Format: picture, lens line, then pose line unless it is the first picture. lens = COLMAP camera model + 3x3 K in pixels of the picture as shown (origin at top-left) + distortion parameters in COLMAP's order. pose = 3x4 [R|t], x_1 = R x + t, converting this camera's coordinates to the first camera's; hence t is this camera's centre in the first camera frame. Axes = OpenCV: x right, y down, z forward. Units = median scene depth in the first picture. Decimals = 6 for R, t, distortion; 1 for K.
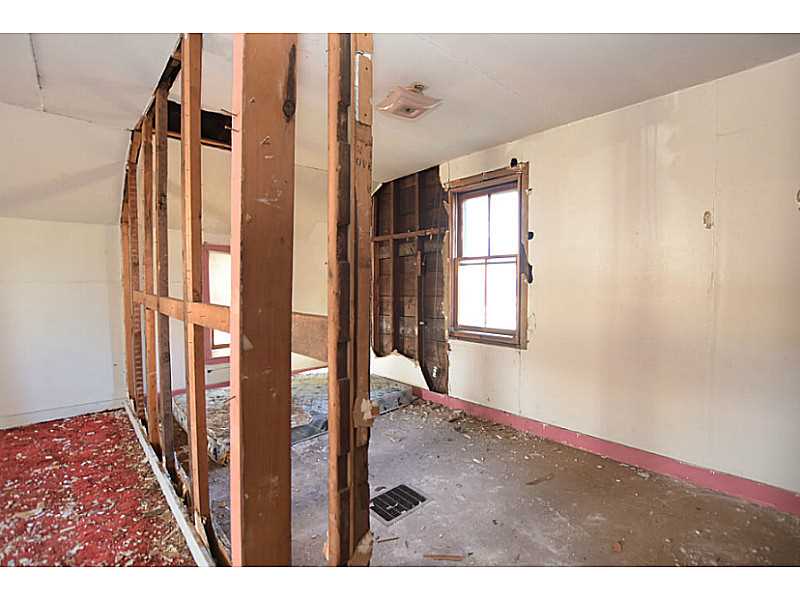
lens RADIAL K [[374.9, 0, 399.5], [0, 374.9, 298.0], [0, 0, 1]] dist [-0.029644, 0.003730]
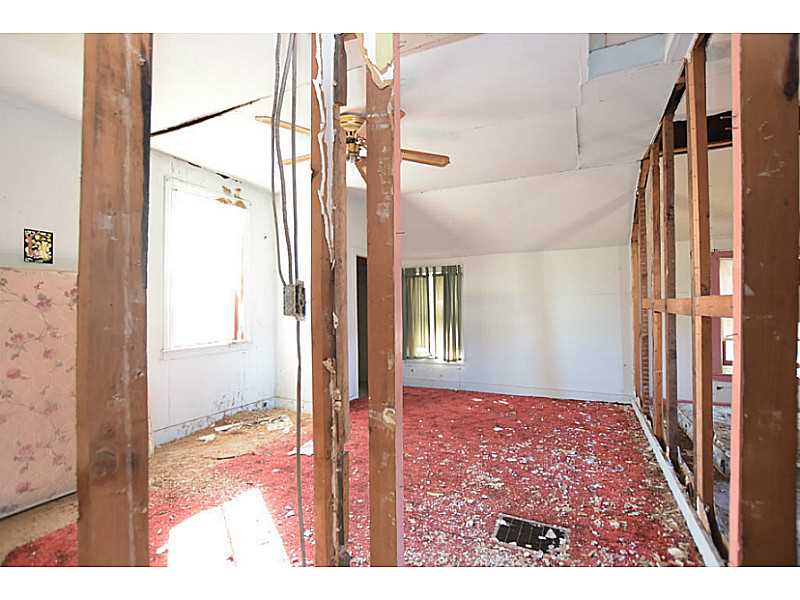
lens RADIAL K [[374.9, 0, 397.7], [0, 374.9, 303.0], [0, 0, 1]] dist [-0.029644, 0.003730]
pose [[0.366022, -0.015762, -0.930473, 0.084152], [-0.032501, 0.999030, -0.029708, 0.066104], [0.930038, 0.041115, 0.365155, -0.150809]]
